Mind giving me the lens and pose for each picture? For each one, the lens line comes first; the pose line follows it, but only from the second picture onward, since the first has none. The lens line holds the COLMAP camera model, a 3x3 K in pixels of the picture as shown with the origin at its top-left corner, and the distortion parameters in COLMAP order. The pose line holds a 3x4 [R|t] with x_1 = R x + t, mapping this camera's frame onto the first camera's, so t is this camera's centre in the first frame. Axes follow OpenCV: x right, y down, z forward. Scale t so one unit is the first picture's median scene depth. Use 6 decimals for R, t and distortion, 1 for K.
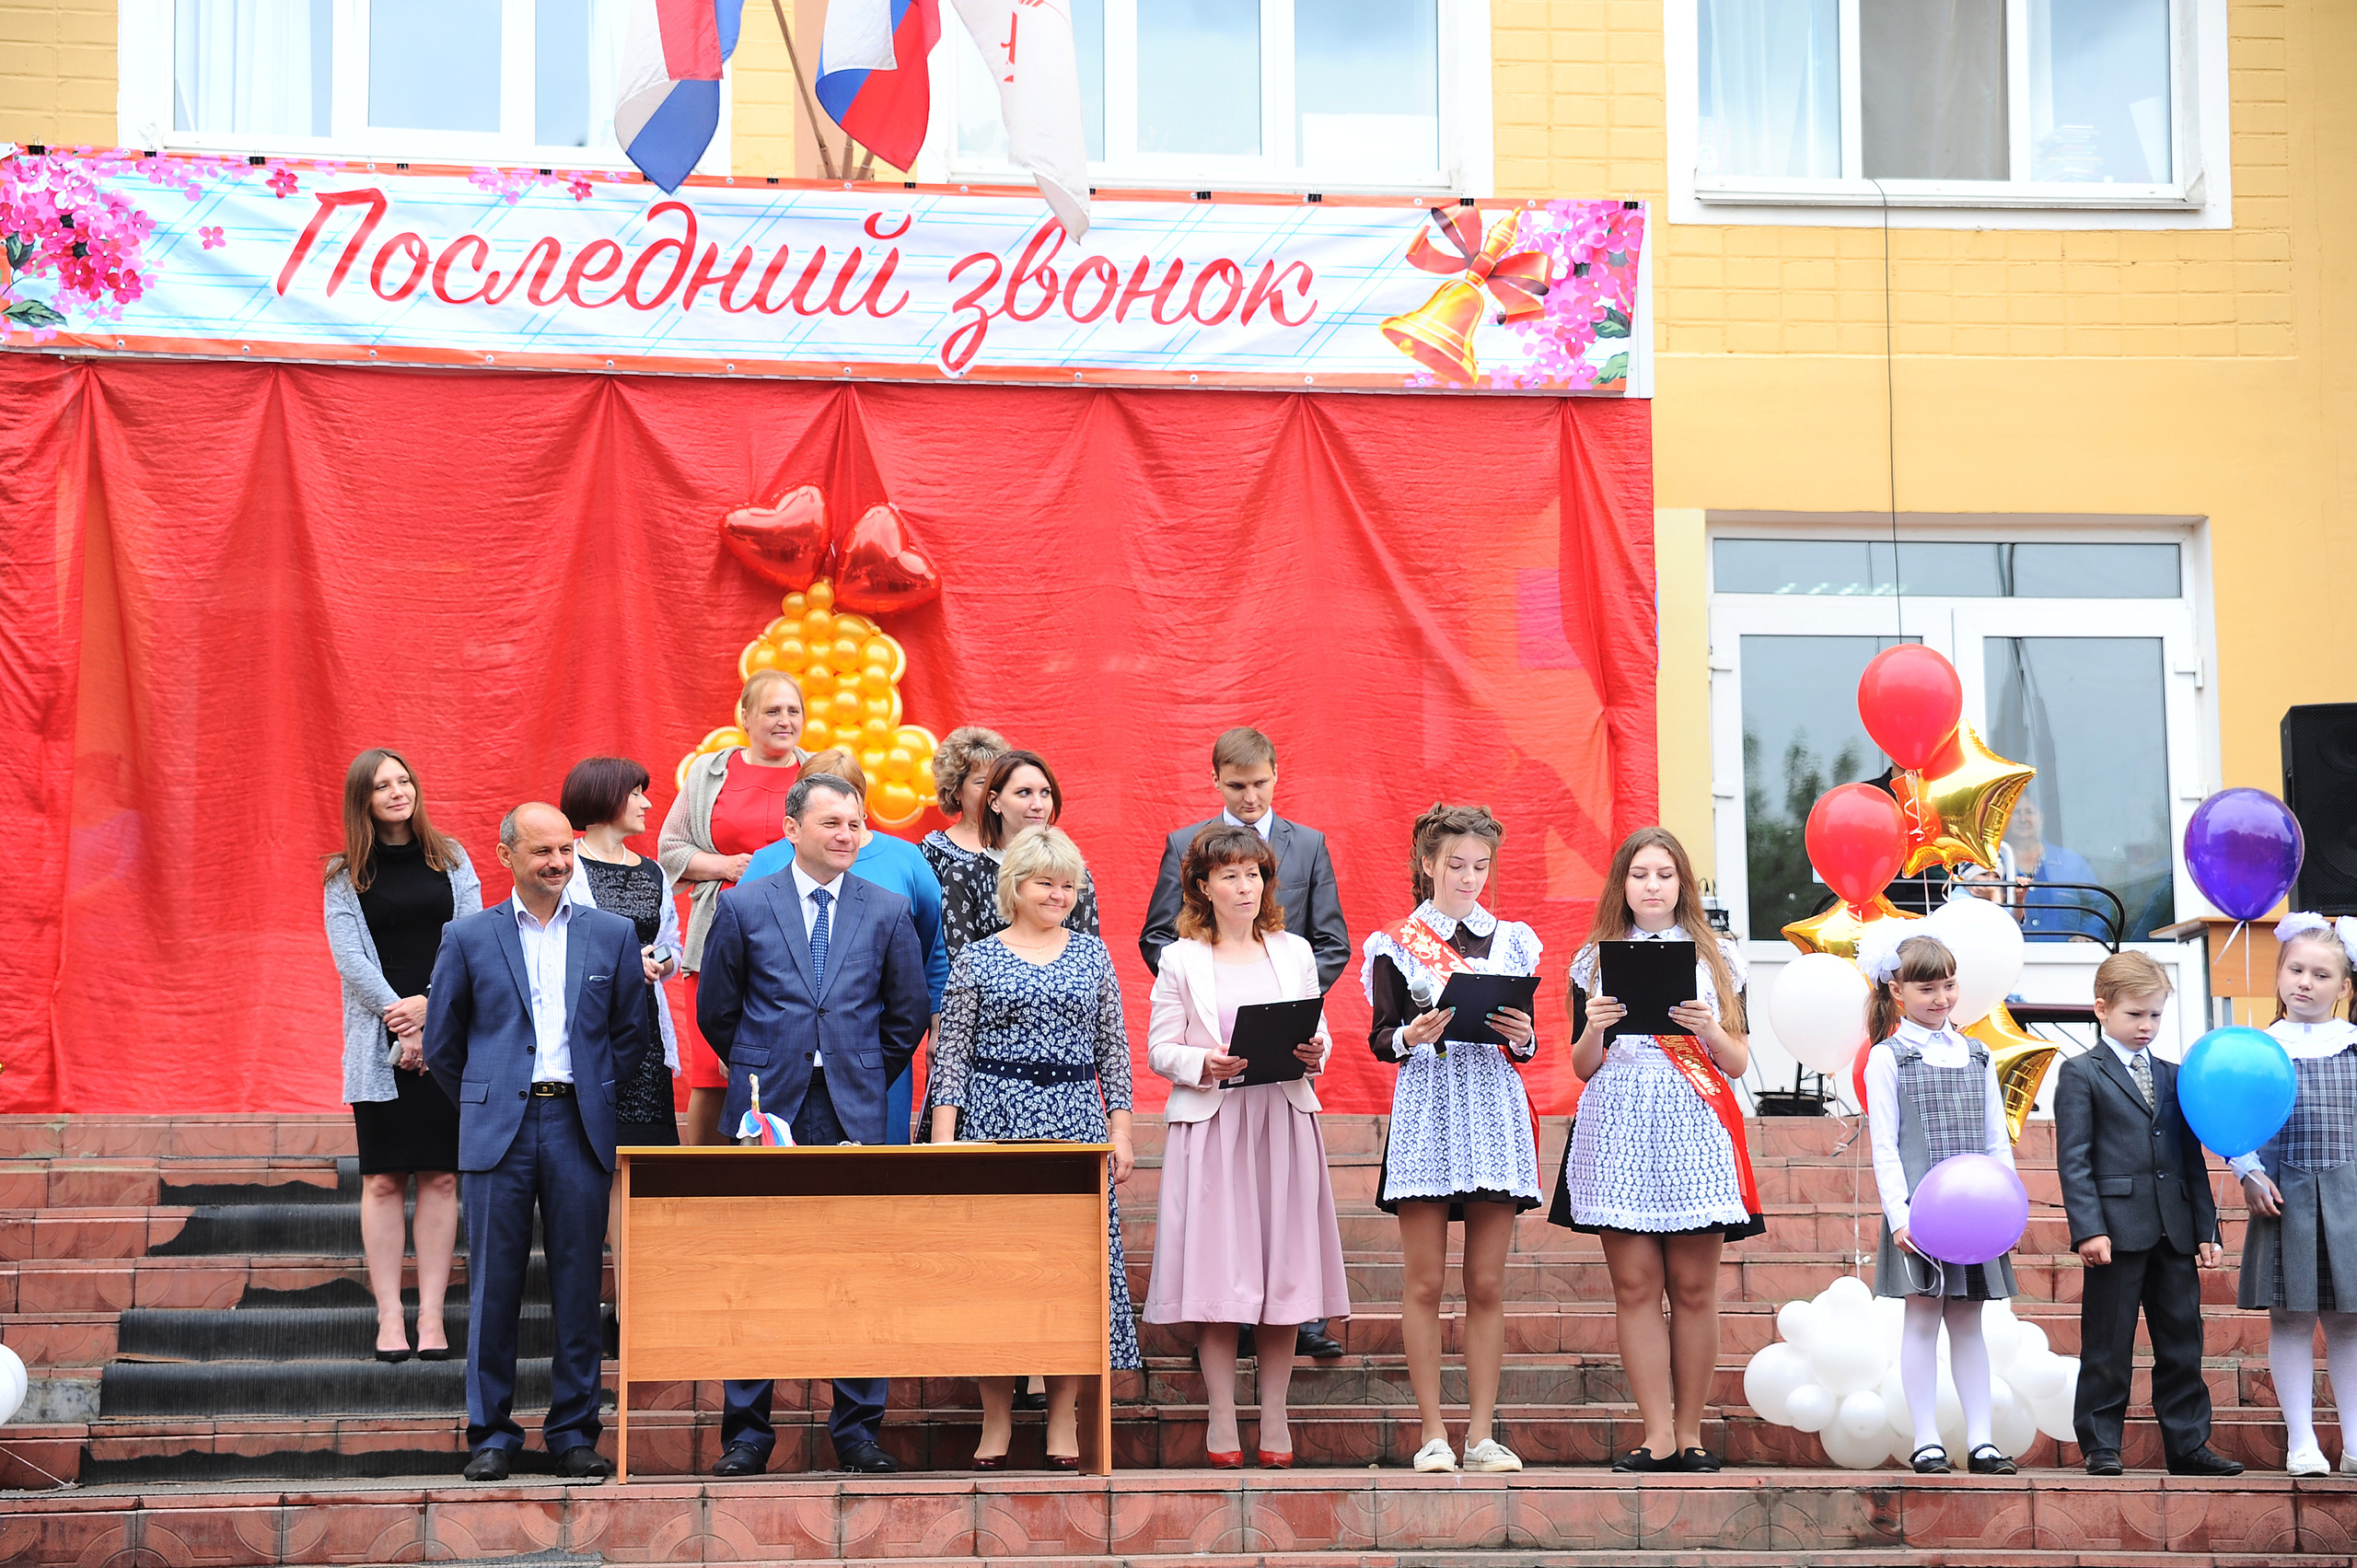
lens RADIAL K [[4461.3, 0, 1179.9], [0, 4461.3, 959.1], [0, 0, 1]] dist [0.385707, -0.653258]
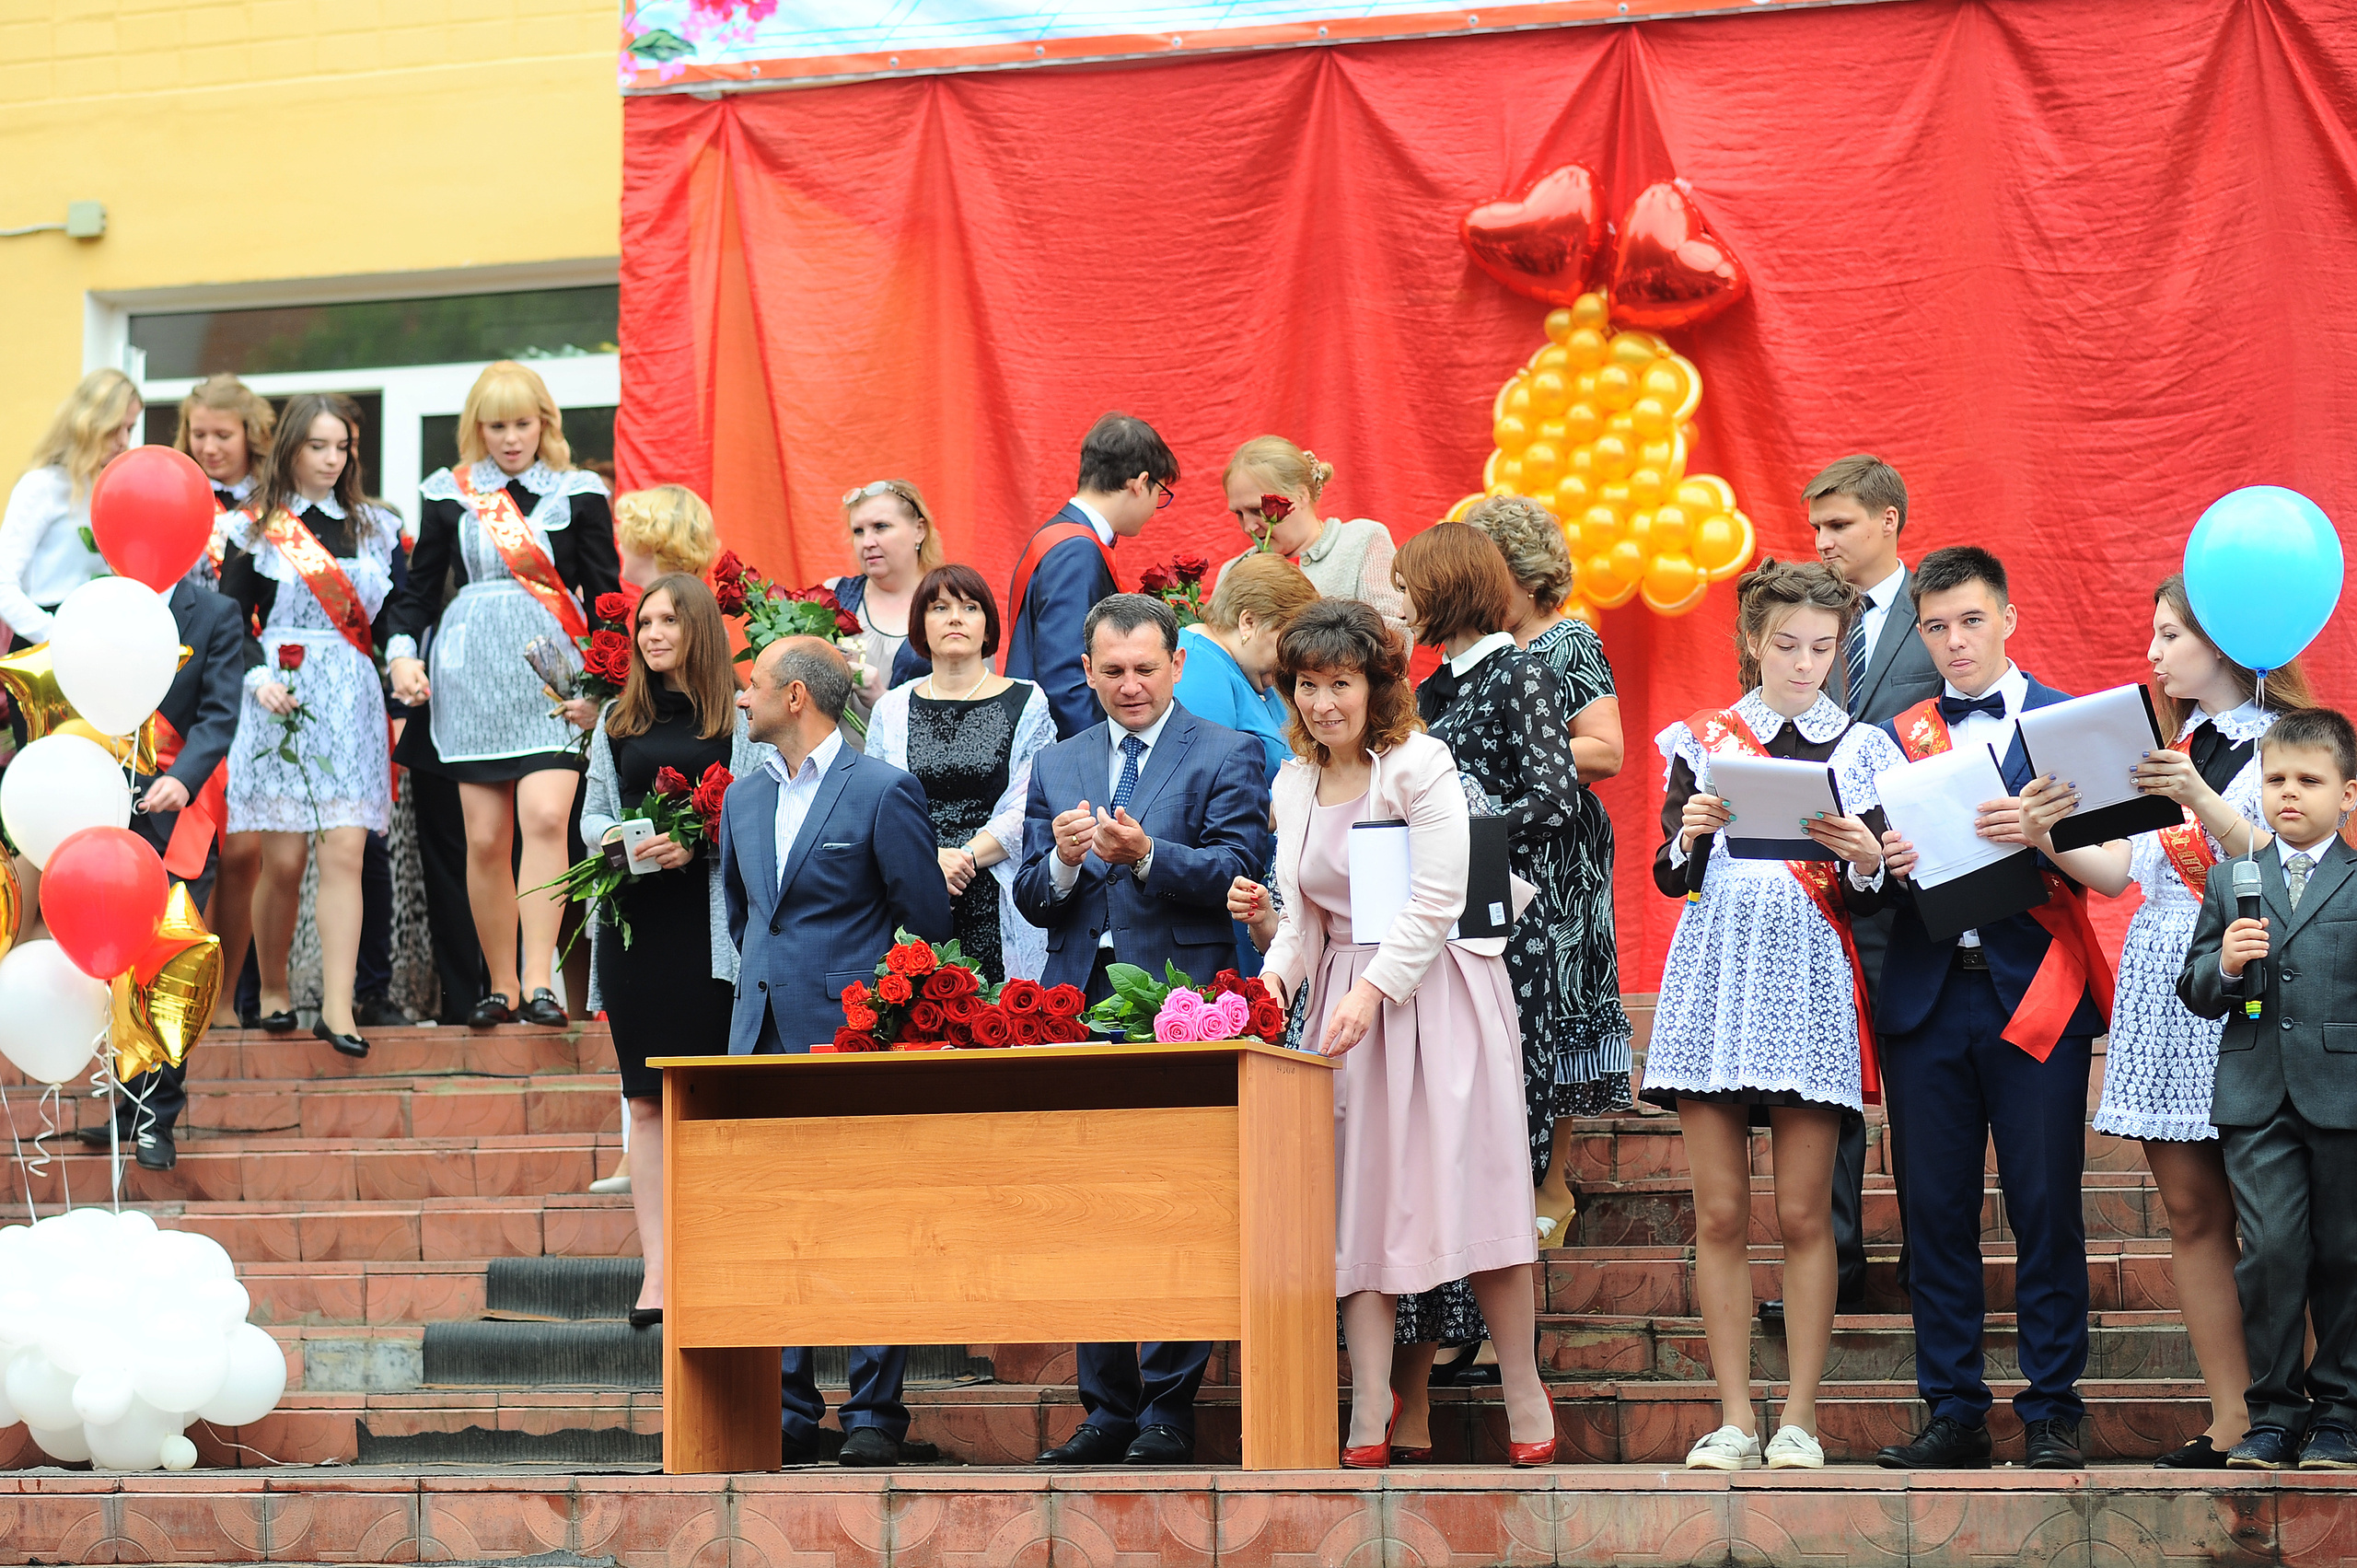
lens RADIAL K [[6010.4, 0, 1174.5], [0, 6010.4, 1133.4], [0, 0, 1]] dist [0.080368, 0.293984]
pose [[0.911832, -0.016988, -0.410211, 0.273131], [0.040699, 0.997962, 0.049141, 0.004354], [0.408541, -0.061504, 0.910666, 0.040810]]
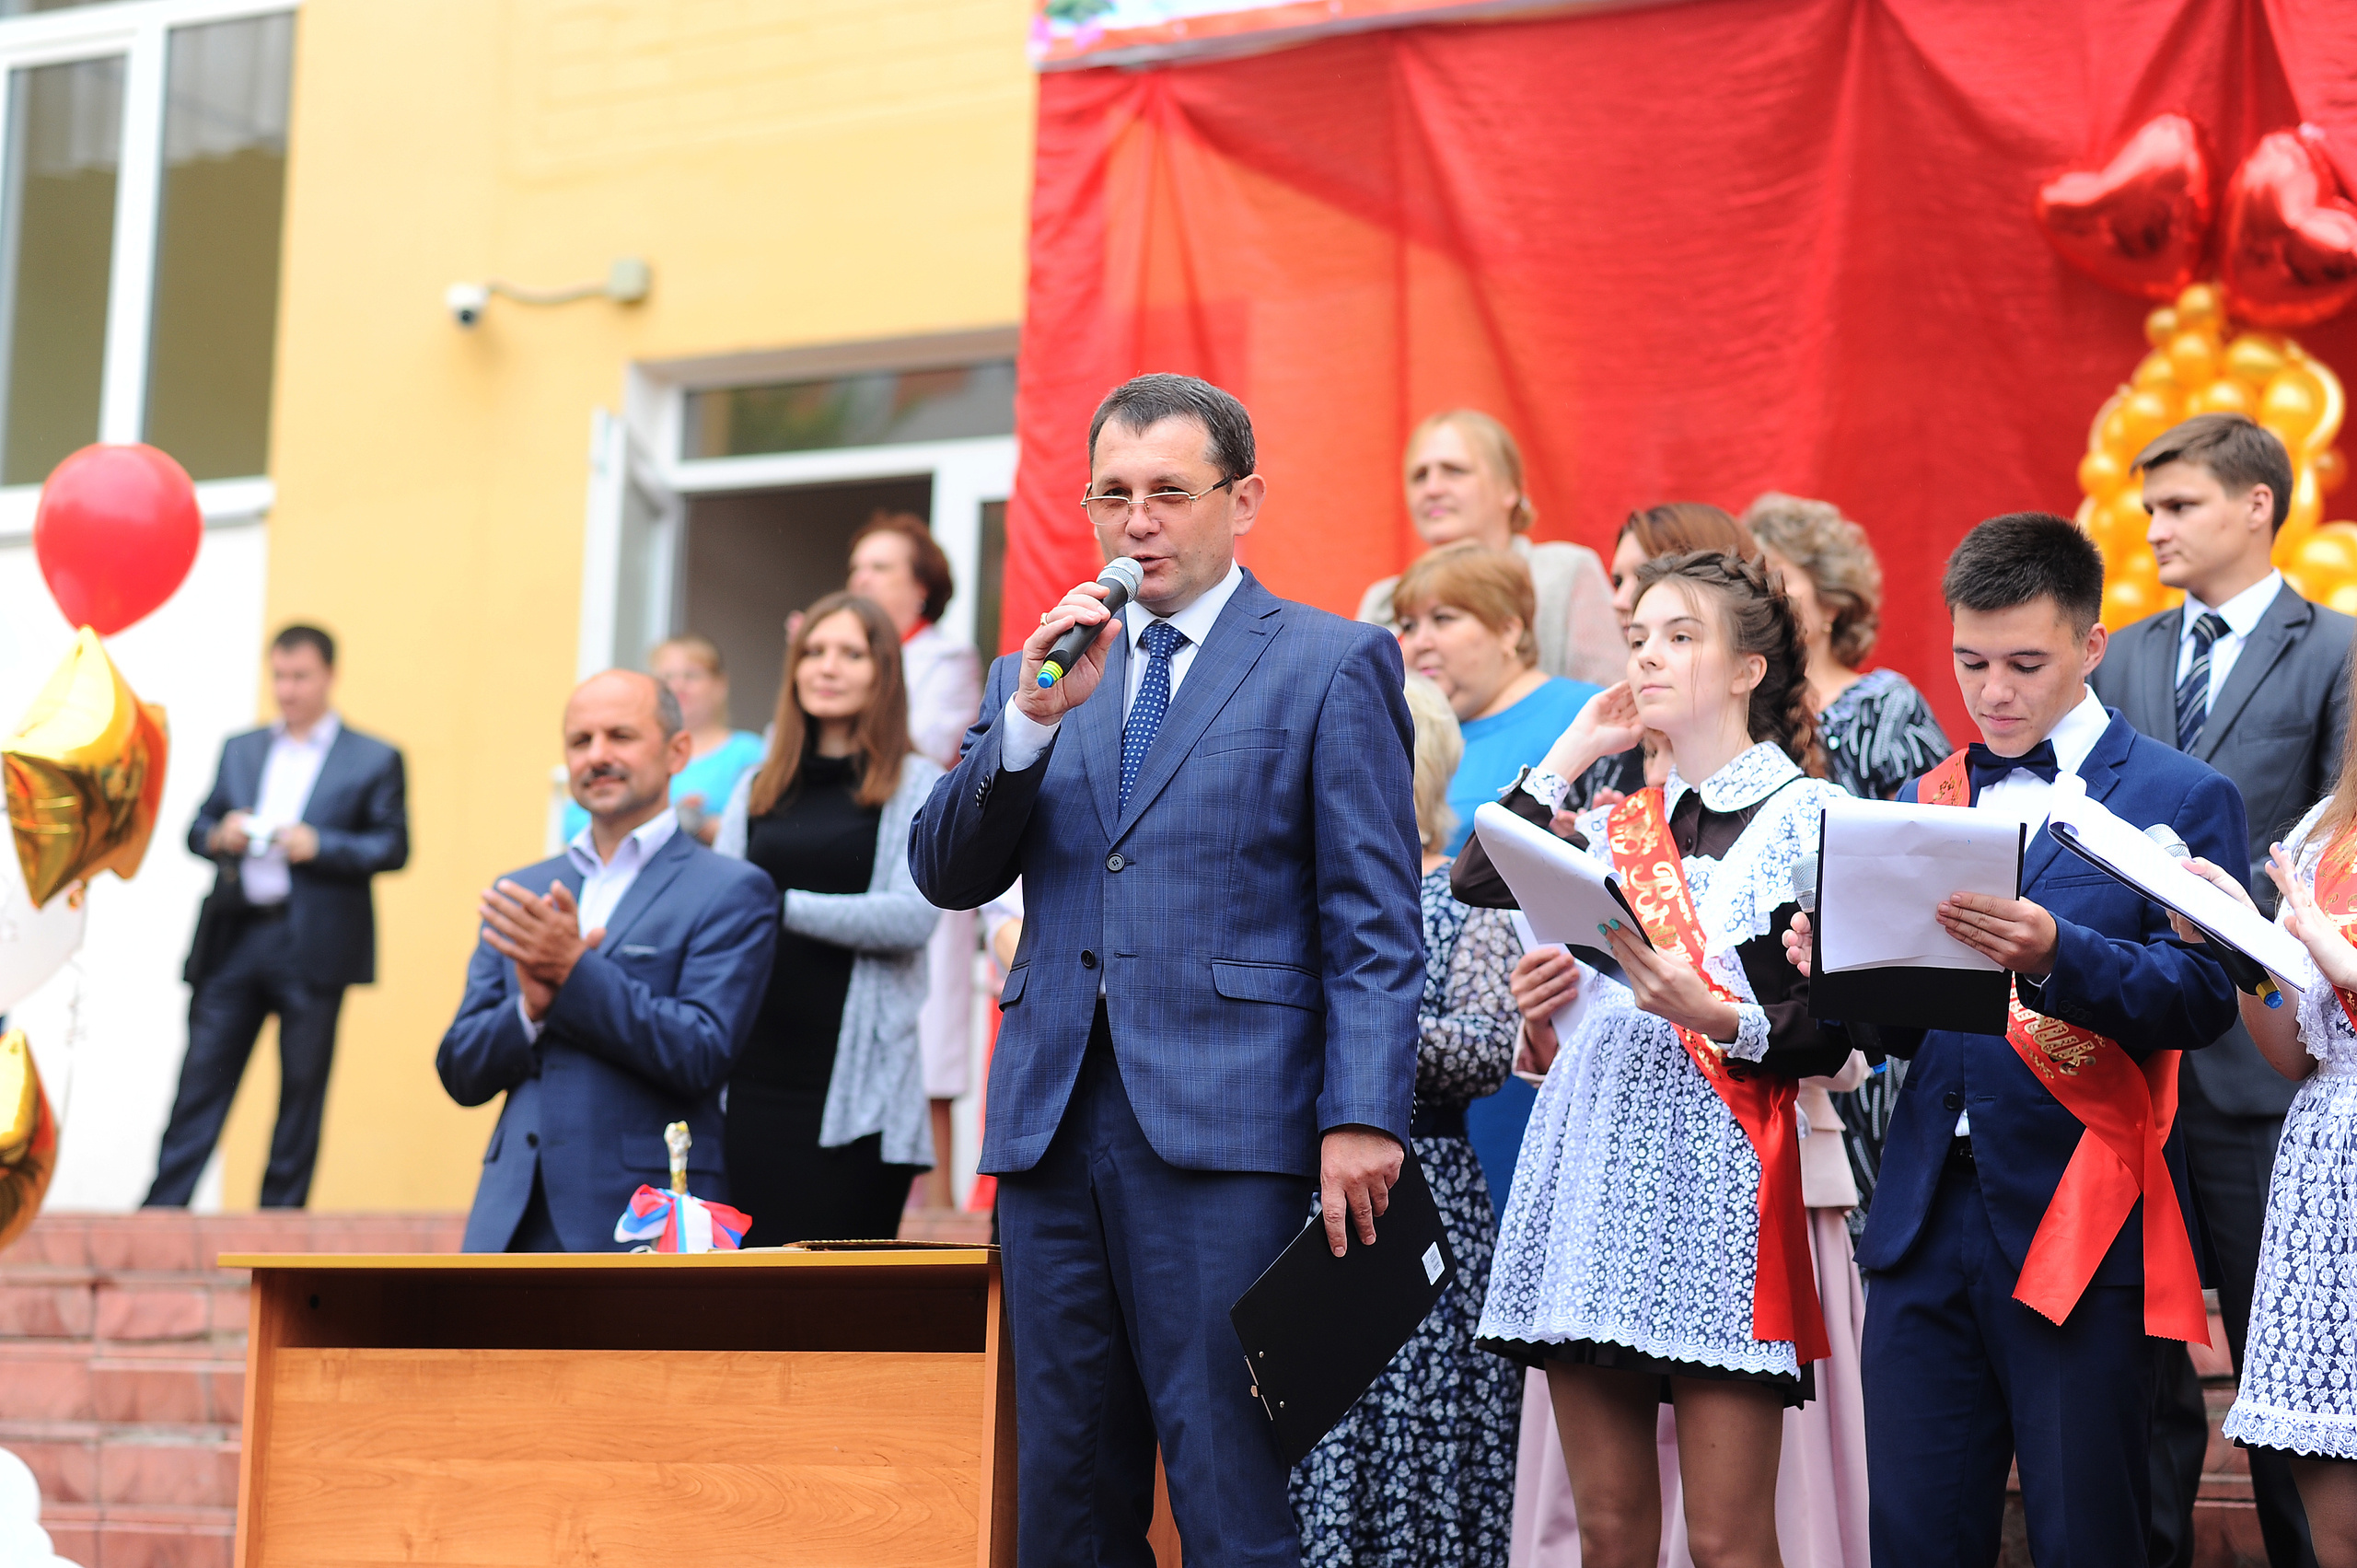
lens RADIAL K [[5912.3, 0, 1178.5], [0, 5912.3, 784.0], [0, 0, 1]] dist [-0.051093, -0.300095]
pose [[0.781245, -0.050722, -0.622161, 0.282436], [0.020106, 0.998221, -0.056134, 0.018659], [0.623901, 0.031345, 0.780875, 0.348404]]
